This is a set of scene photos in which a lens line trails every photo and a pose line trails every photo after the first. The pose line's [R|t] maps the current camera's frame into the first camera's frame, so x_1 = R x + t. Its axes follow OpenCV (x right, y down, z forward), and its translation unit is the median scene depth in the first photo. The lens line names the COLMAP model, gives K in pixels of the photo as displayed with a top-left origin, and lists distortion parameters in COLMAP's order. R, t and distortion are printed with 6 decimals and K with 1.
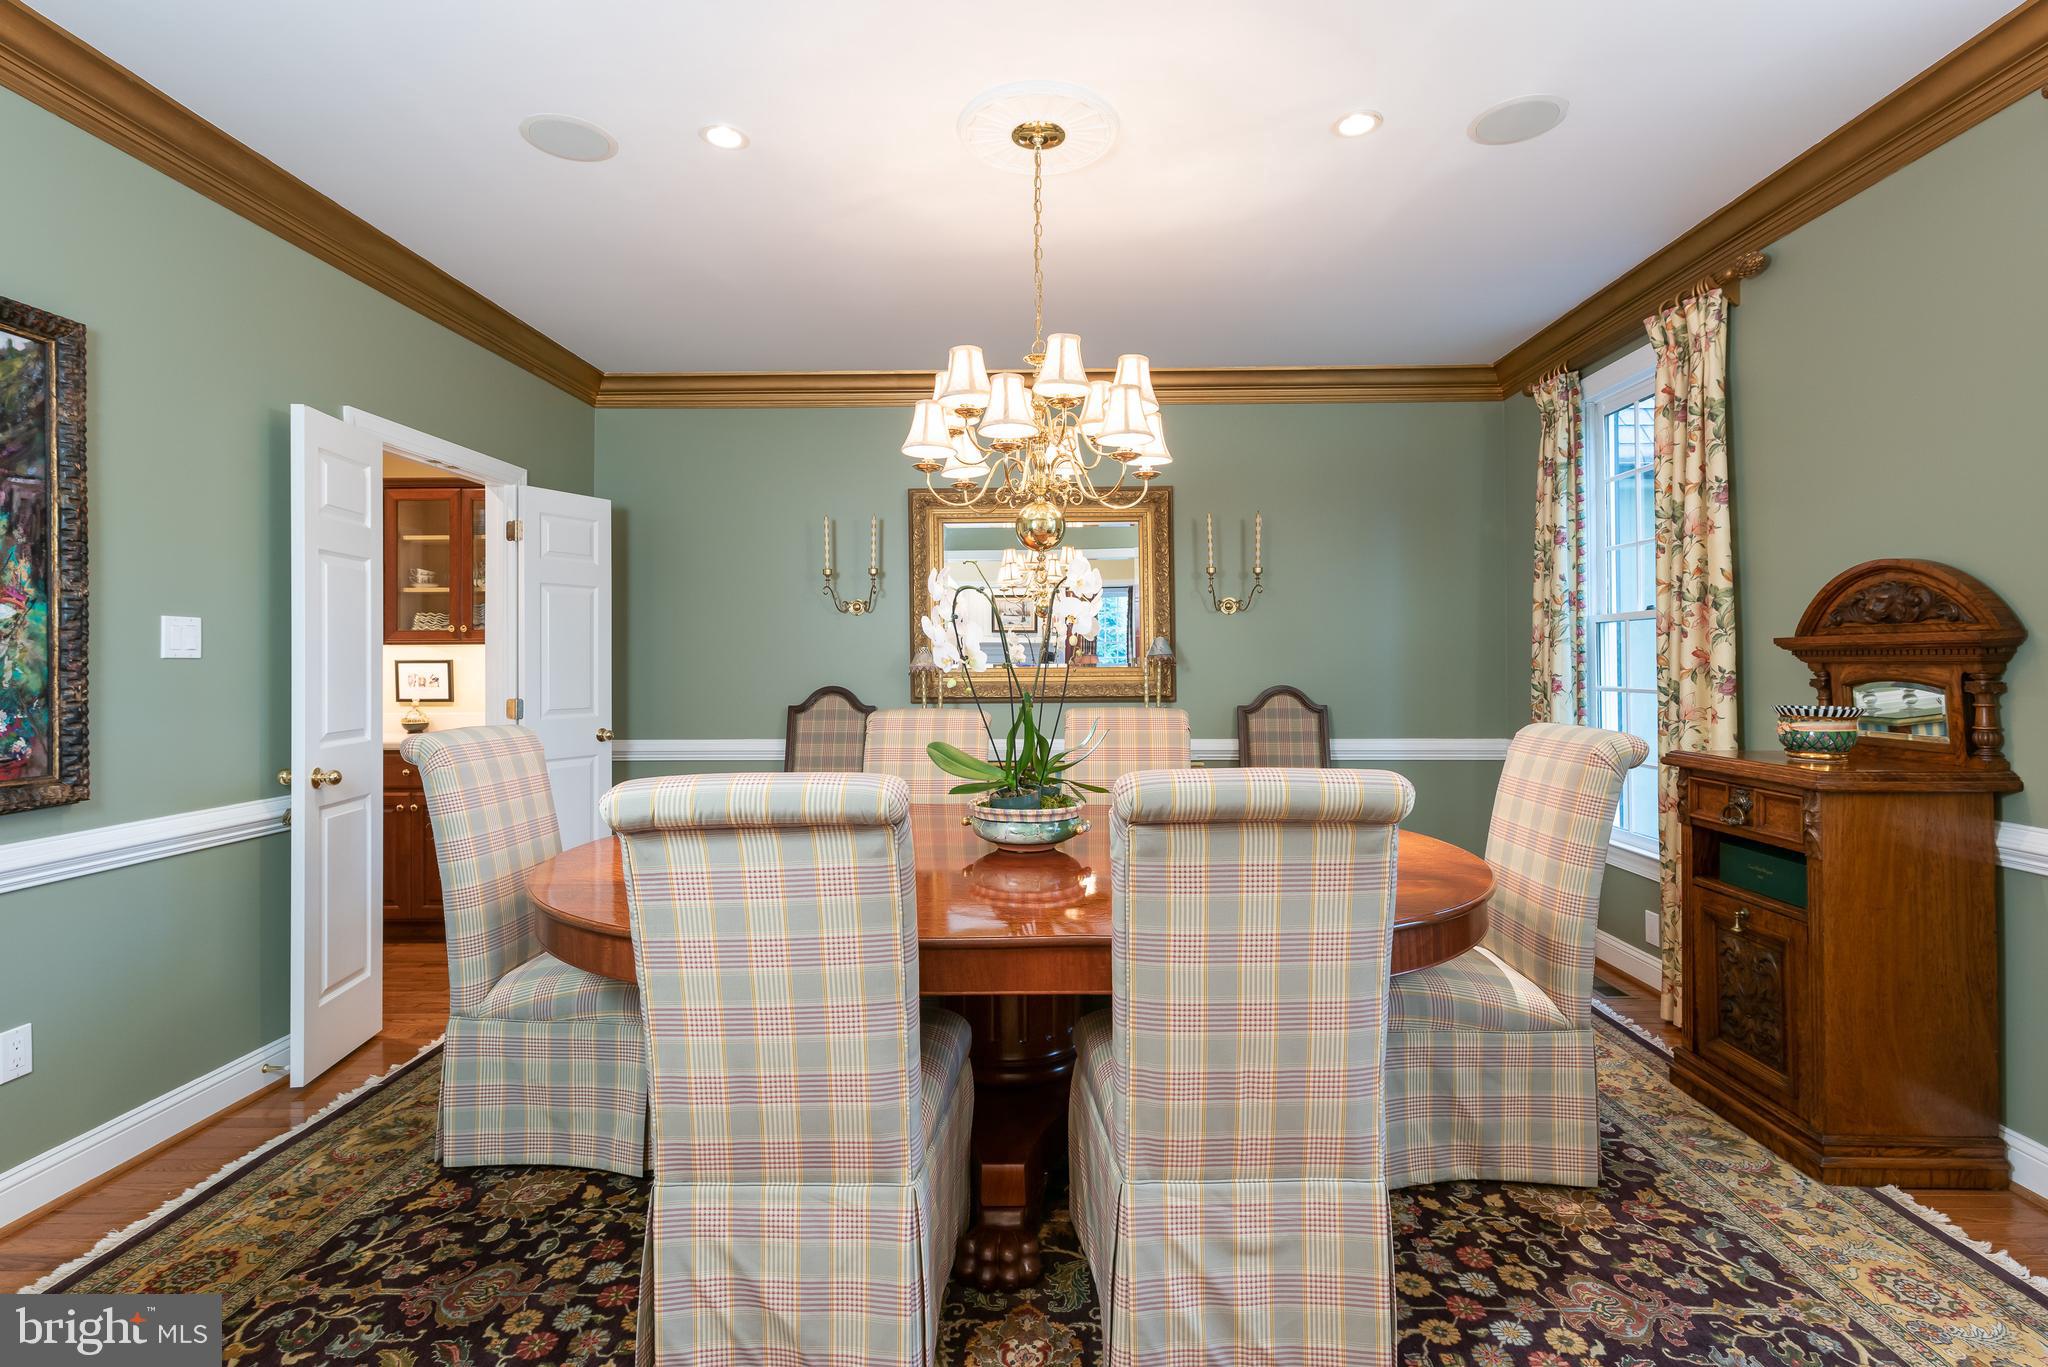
lens RADIAL K [[957.7, 0, 1019.6], [0, 957.7, 655.5], [0, 0, 1]] dist [0.008082, -0.003054]
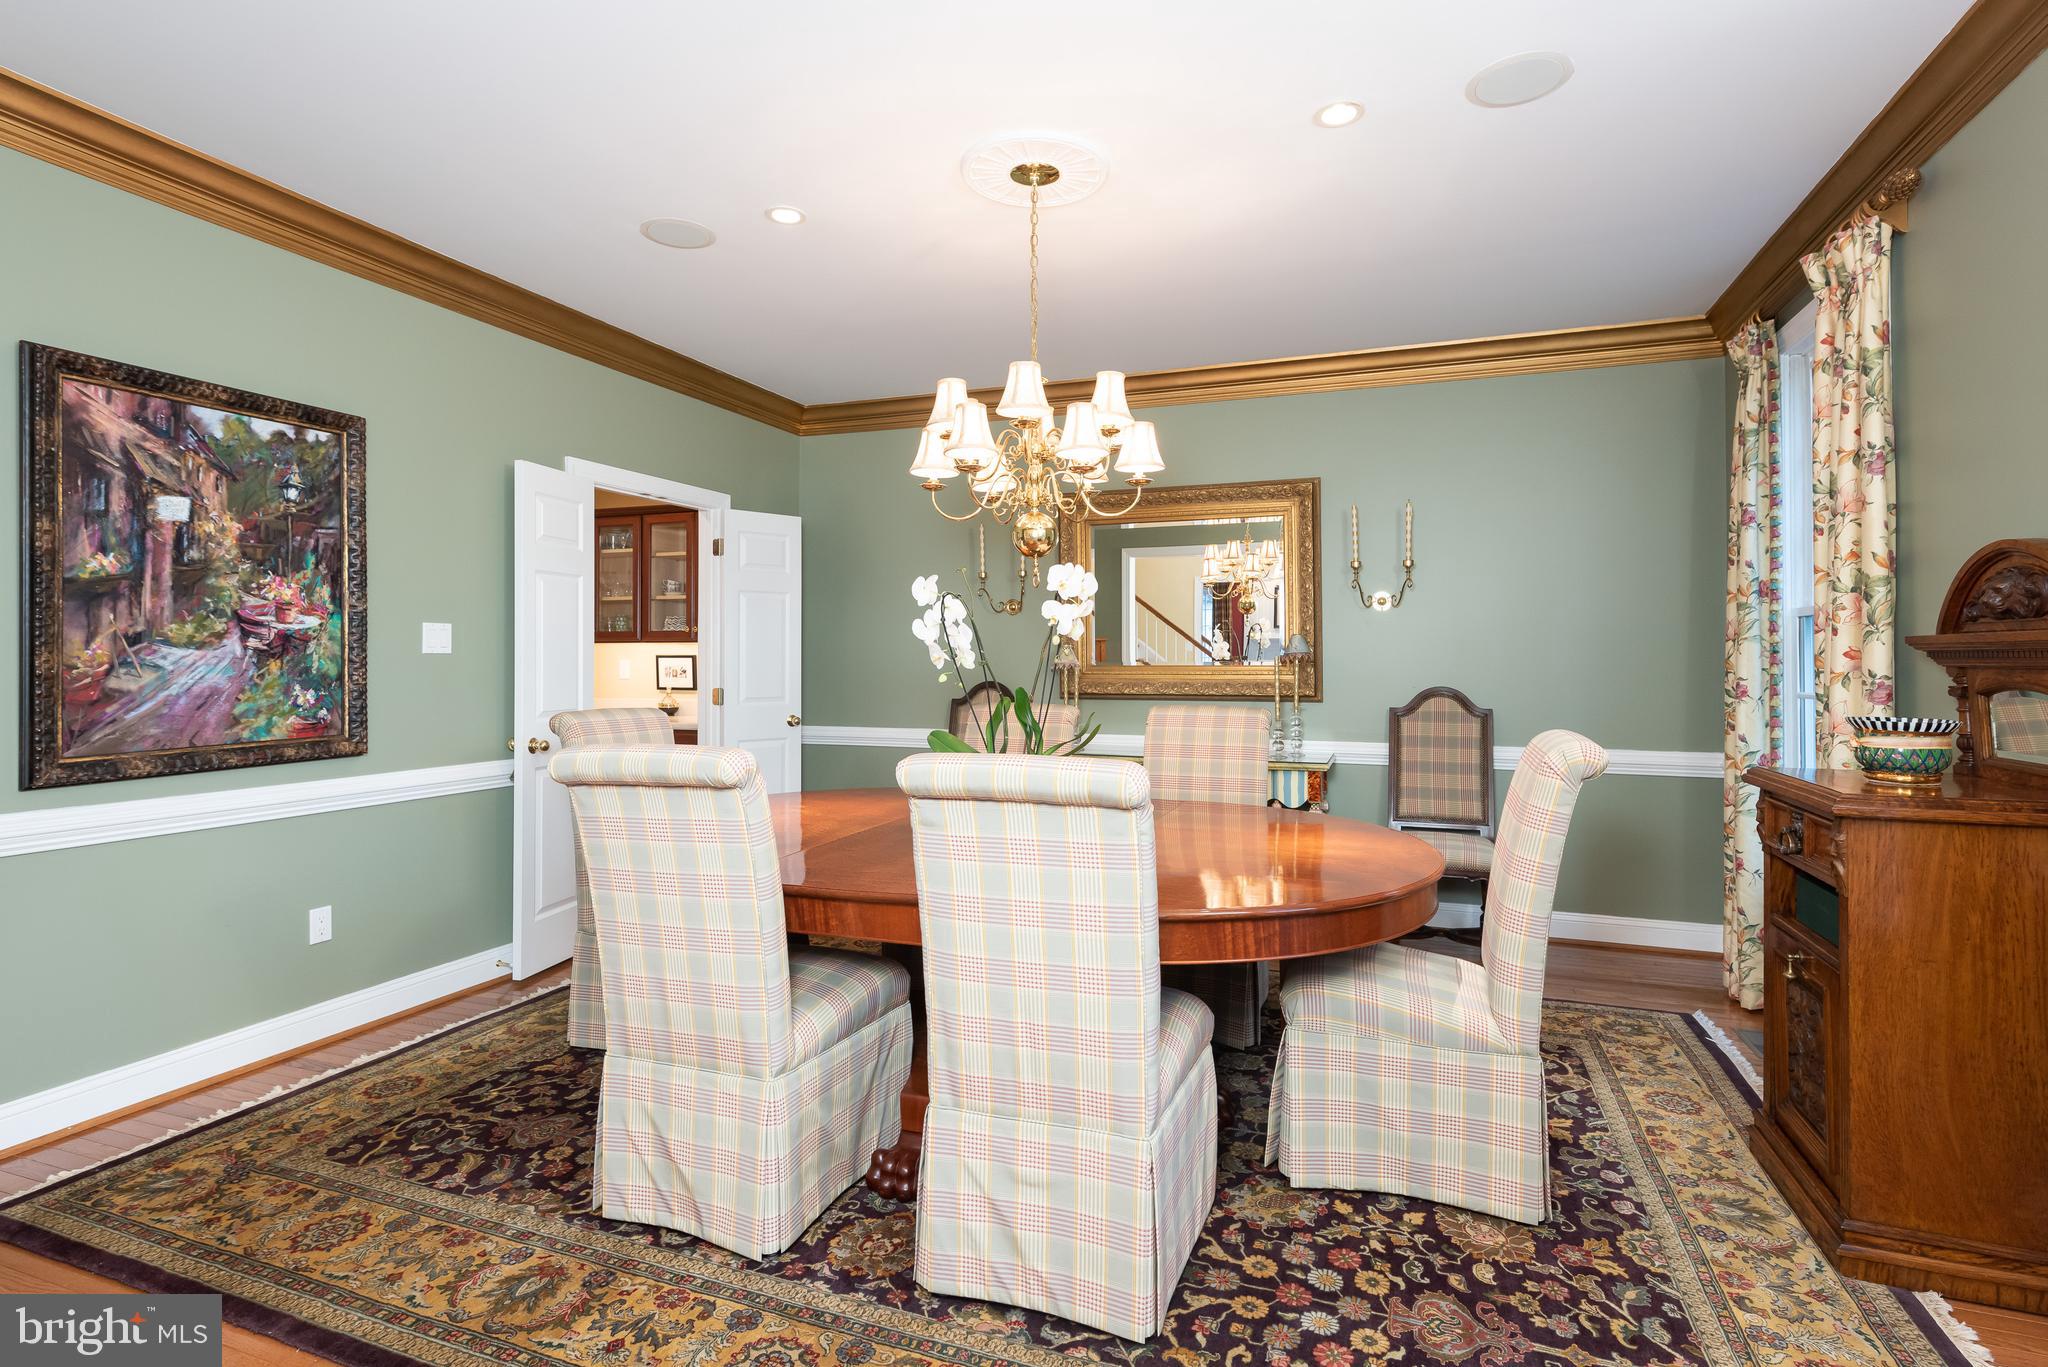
lens RADIAL K [[993.6, 0, 1035.2], [0, 993.6, 654.1], [0, 0, 1]] dist [0.012011, -0.003689]
pose [[0.946252, 0.004140, -0.323403, 0.439377], [-0.003276, 0.999989, 0.003216, -0.003998], [0.323413, -0.001984, 0.946256, -0.074548]]
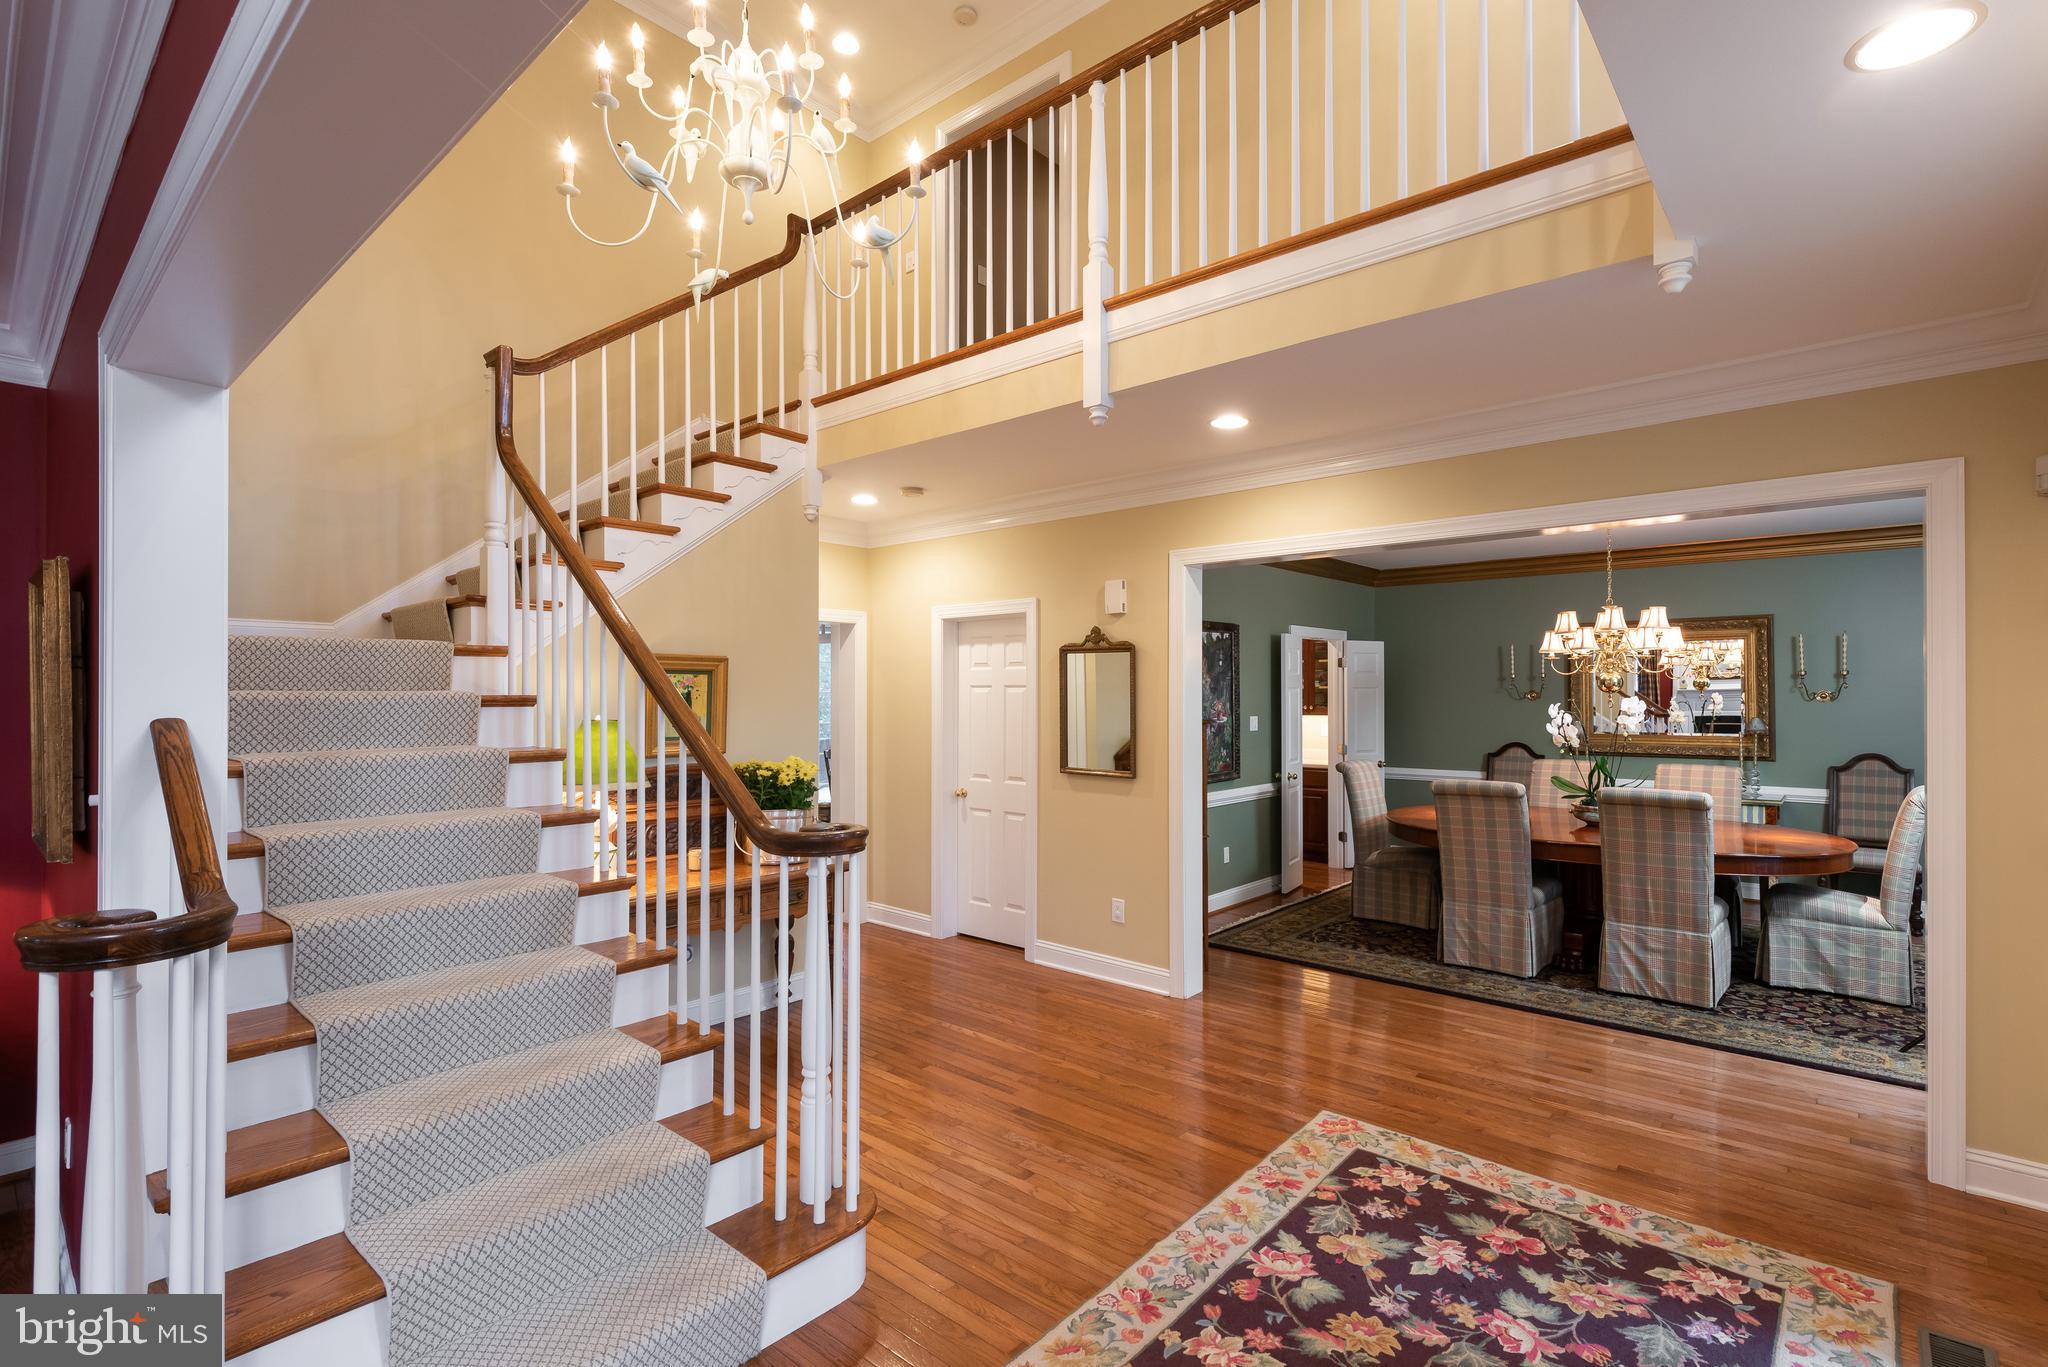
lens RADIAL K [[957.7, 0, 1016.9], [0, 957.7, 696.6], [0, 0, 1]] dist [0.008082, -0.003054]
pose [[0.766796, 0.003877, -0.641880, 0.448030], [0.004233, 0.999929, 0.011096, -0.148038], [0.641877, -0.011225, 0.766725, -1.796866]]
